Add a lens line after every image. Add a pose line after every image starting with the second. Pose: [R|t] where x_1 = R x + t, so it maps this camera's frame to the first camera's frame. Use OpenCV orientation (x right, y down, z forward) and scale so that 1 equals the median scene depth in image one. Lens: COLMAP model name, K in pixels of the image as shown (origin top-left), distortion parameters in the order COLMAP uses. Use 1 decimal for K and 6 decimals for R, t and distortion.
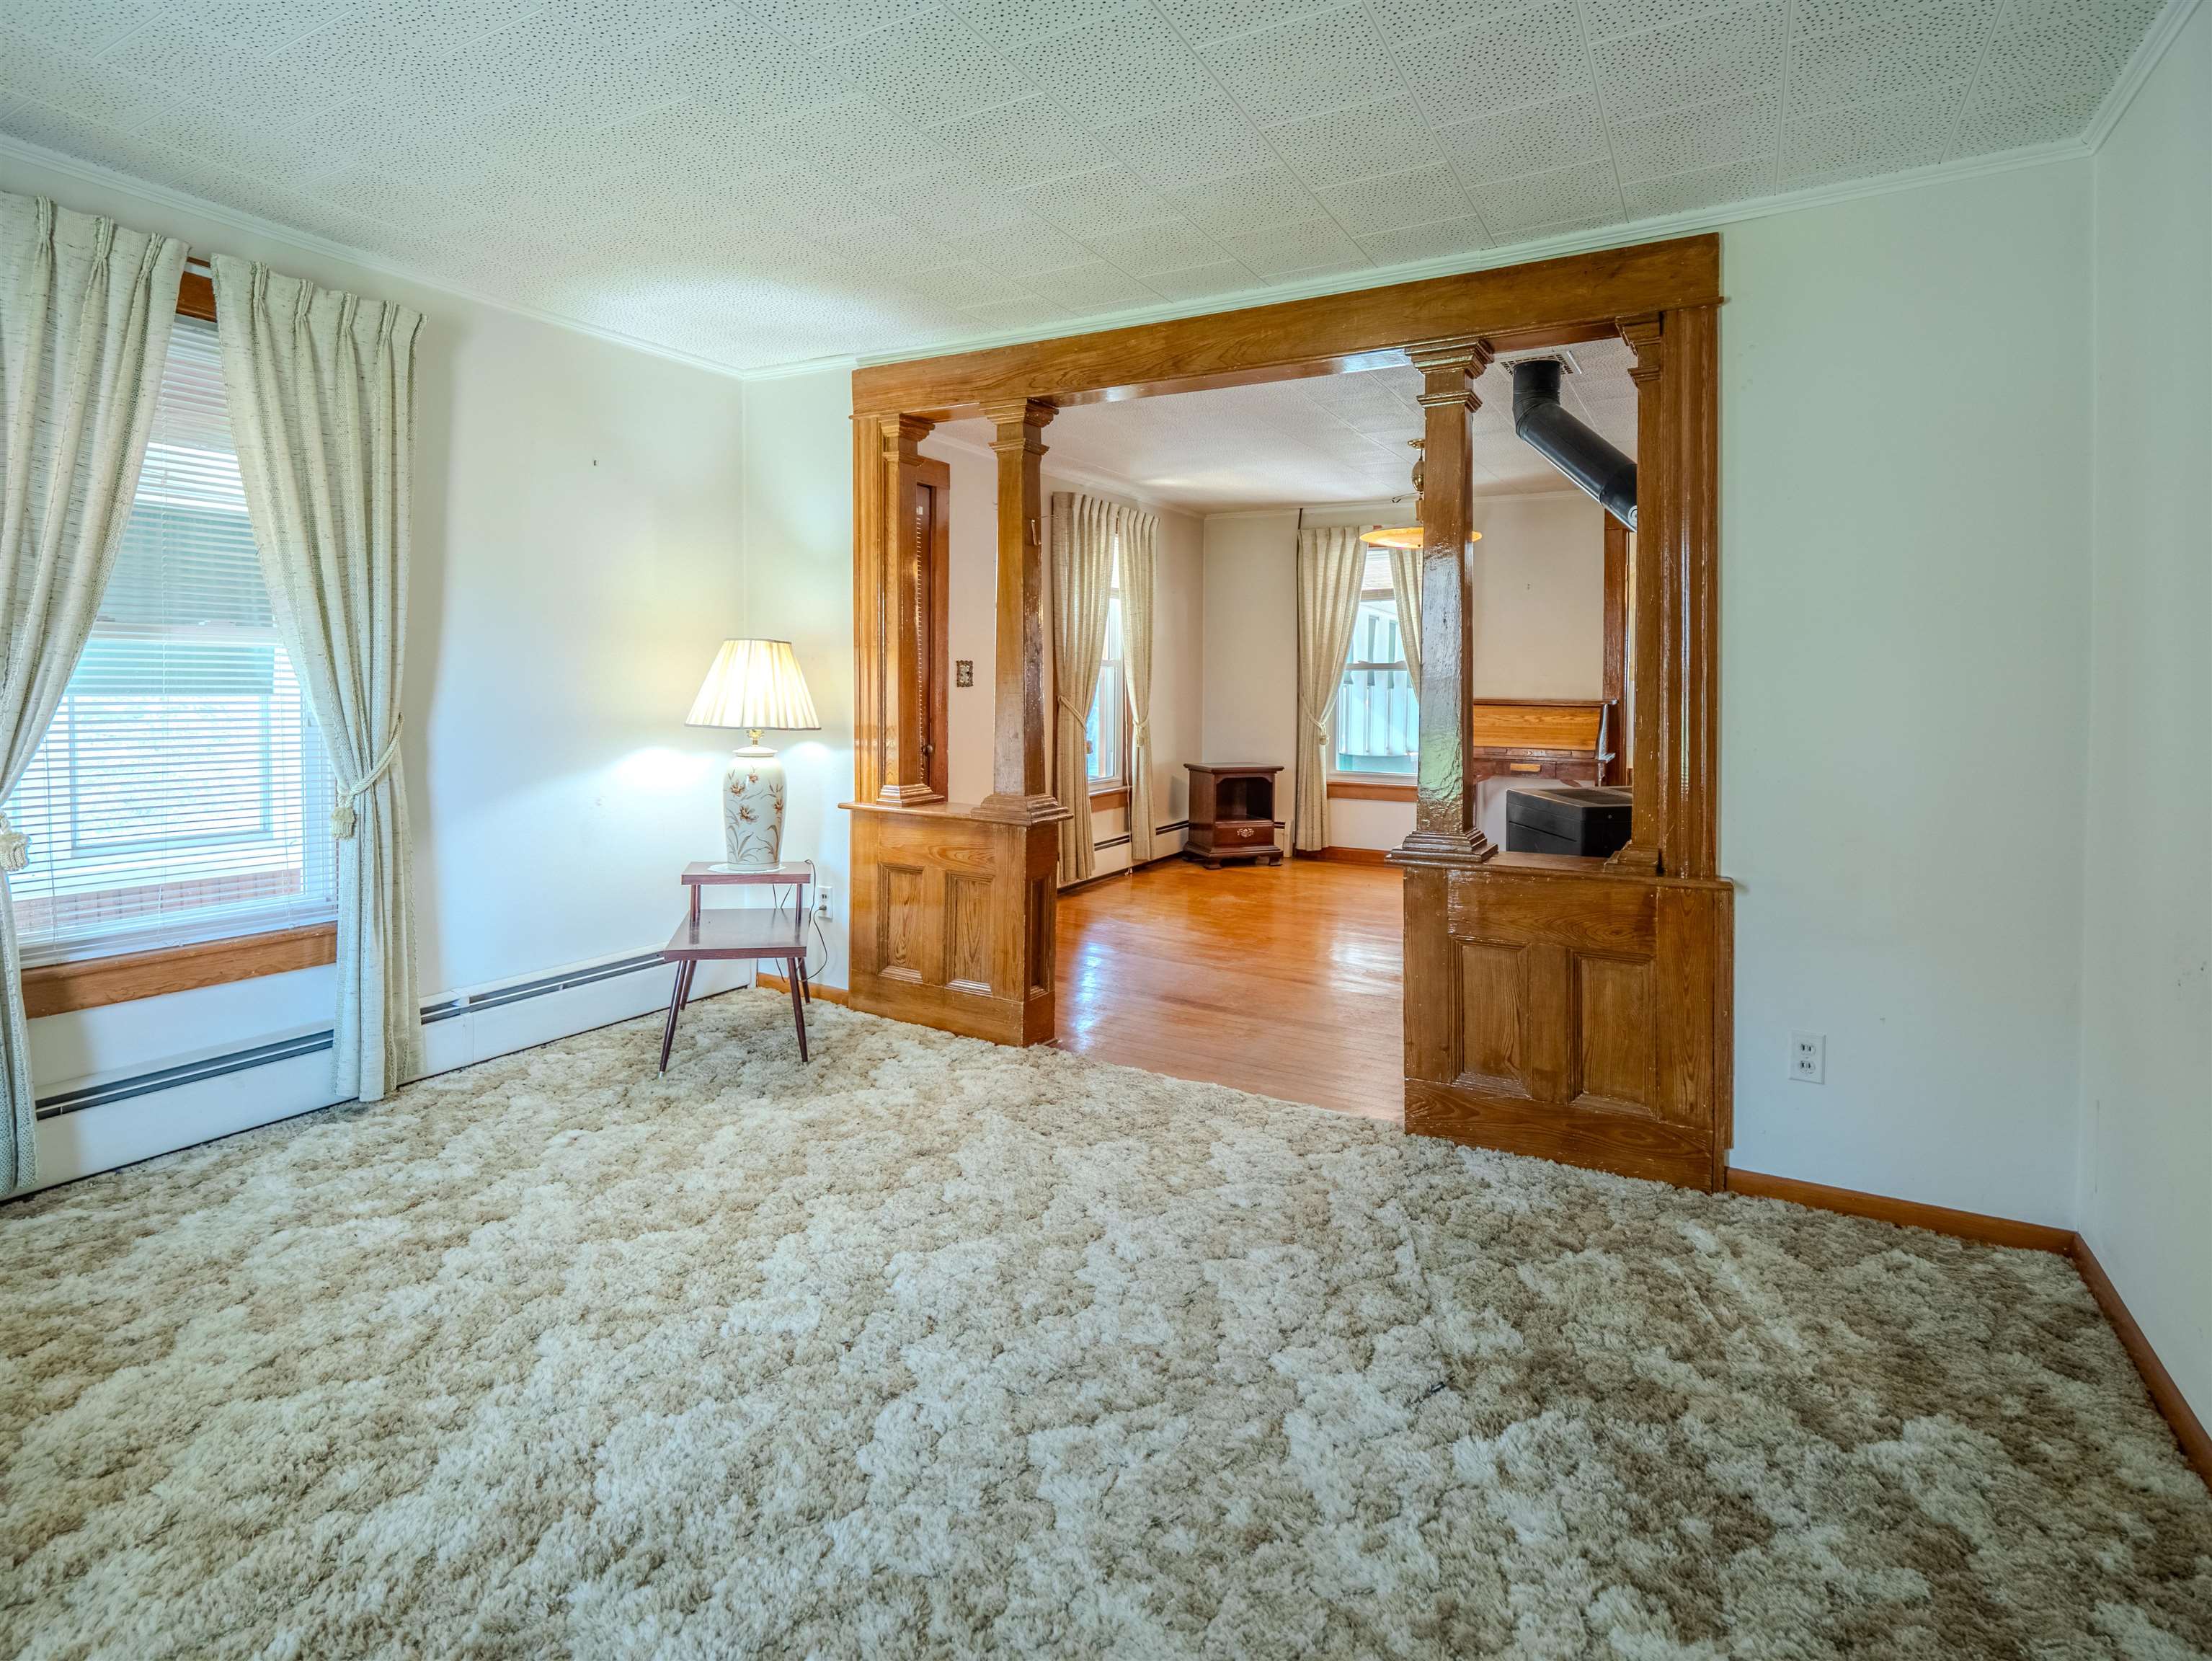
lens RADIAL K [[1117.9, 0, 1111.6], [0, 1117.9, 712.7], [0, 0, 1]] dist [-0.013147, 0.000071]
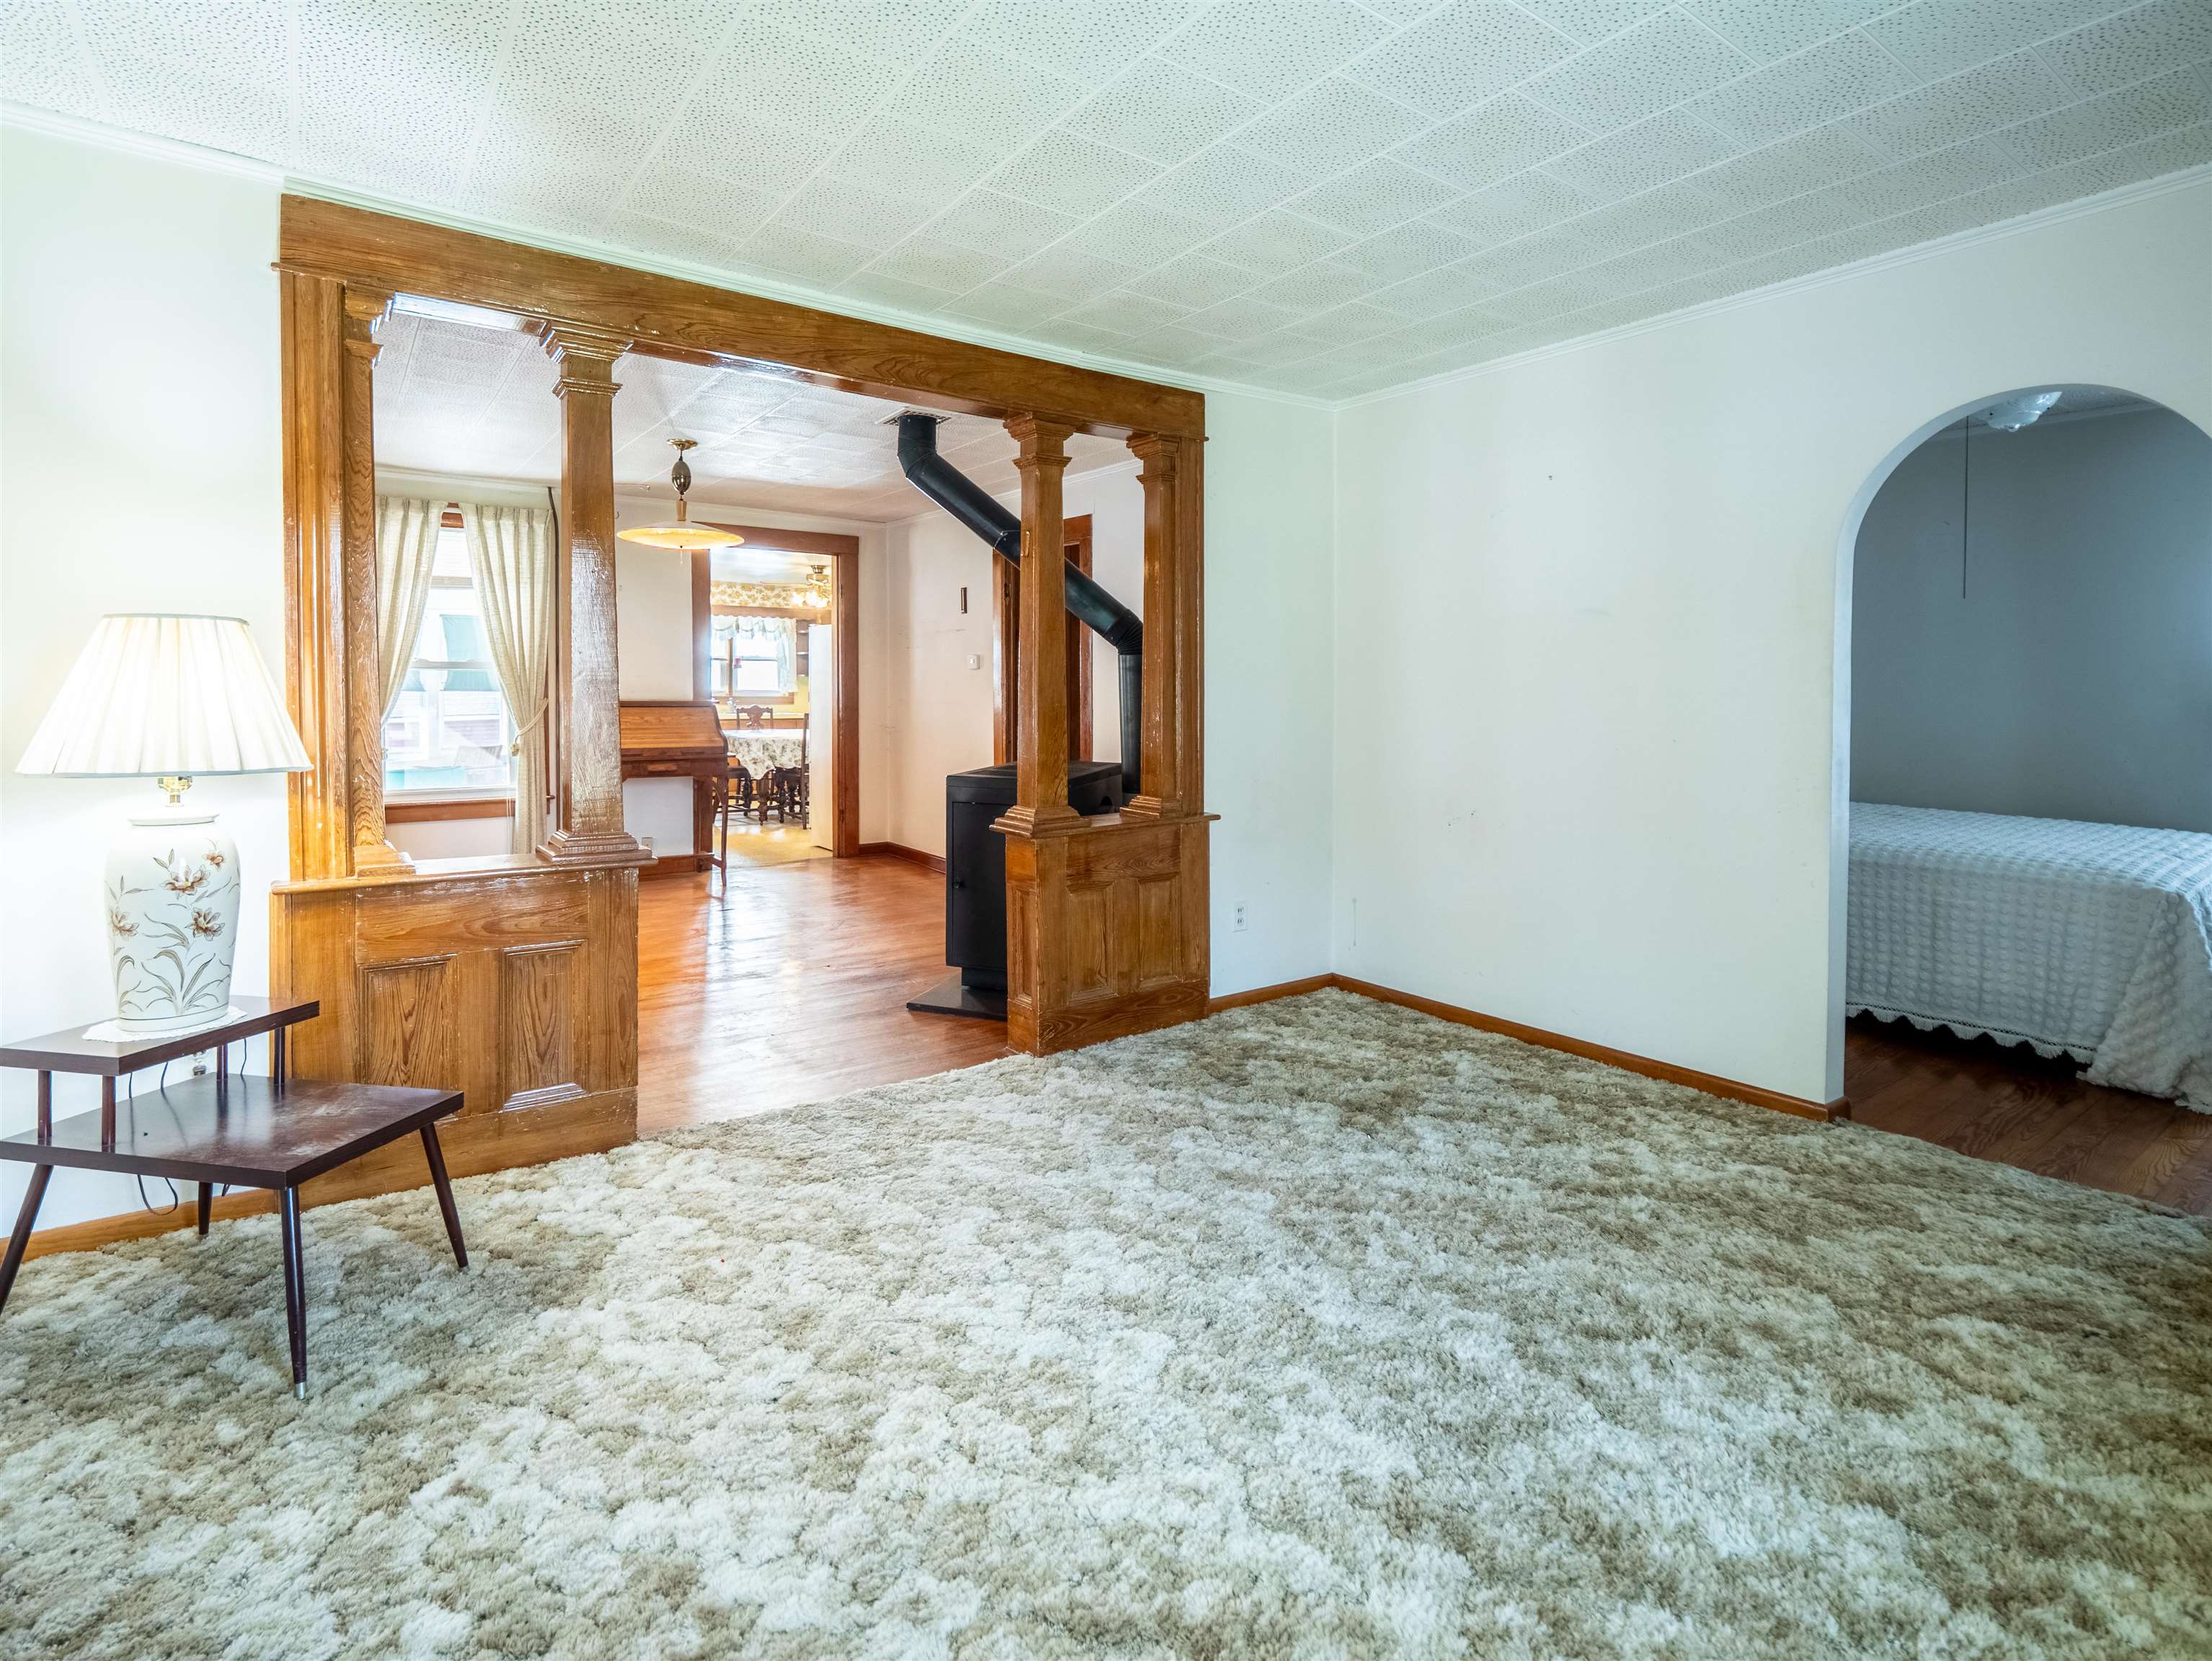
lens RADIAL K [[1117.9, 0, 1111.6], [0, 1117.9, 712.7], [0, 0, 1]] dist [-0.013147, 0.000071]
pose [[0.410455, -0.027506, 0.911466, -0.852140], [0.023276, 0.999535, 0.019681, -0.022841], [-0.911584, 0.013137, 0.410904, 0.450063]]
